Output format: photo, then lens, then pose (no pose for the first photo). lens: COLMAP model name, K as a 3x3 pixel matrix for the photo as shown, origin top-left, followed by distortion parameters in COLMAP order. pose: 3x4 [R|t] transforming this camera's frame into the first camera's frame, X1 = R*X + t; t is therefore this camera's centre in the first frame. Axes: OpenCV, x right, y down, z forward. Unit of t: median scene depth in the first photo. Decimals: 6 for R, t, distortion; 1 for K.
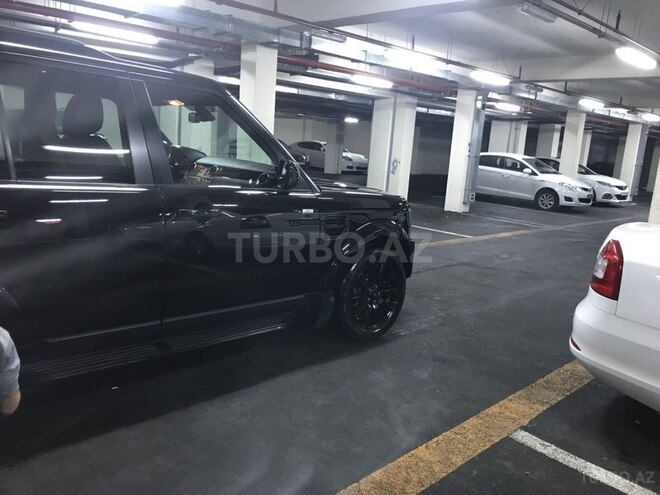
lens RADIAL K [[554.4, 0, 329.7], [0, 554.4, 247.4], [0, 0, 1]] dist [0.011620, 0.006946]
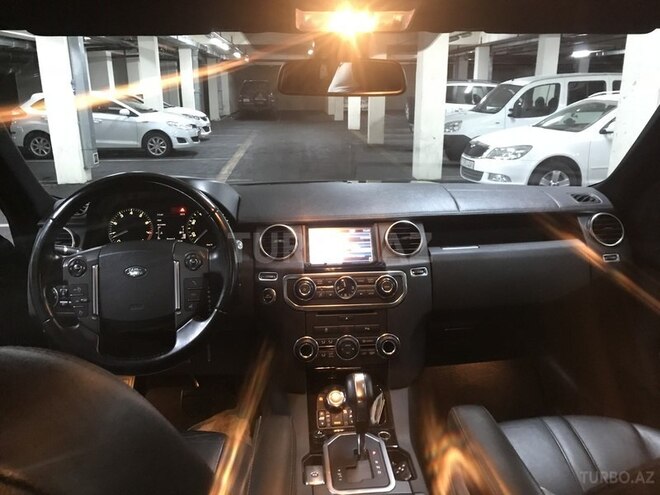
lens RADIAL K [[554.4, 0, 329.4], [0, 554.4, 247.8], [0, 0, 1]] dist [0.011620, 0.006946]
pose [[0.634289, -0.290882, 0.716285, -0.083860], [0.202751, 0.956675, 0.208963, -0.059161], [-0.746036, 0.012685, 0.665785, 0.258660]]
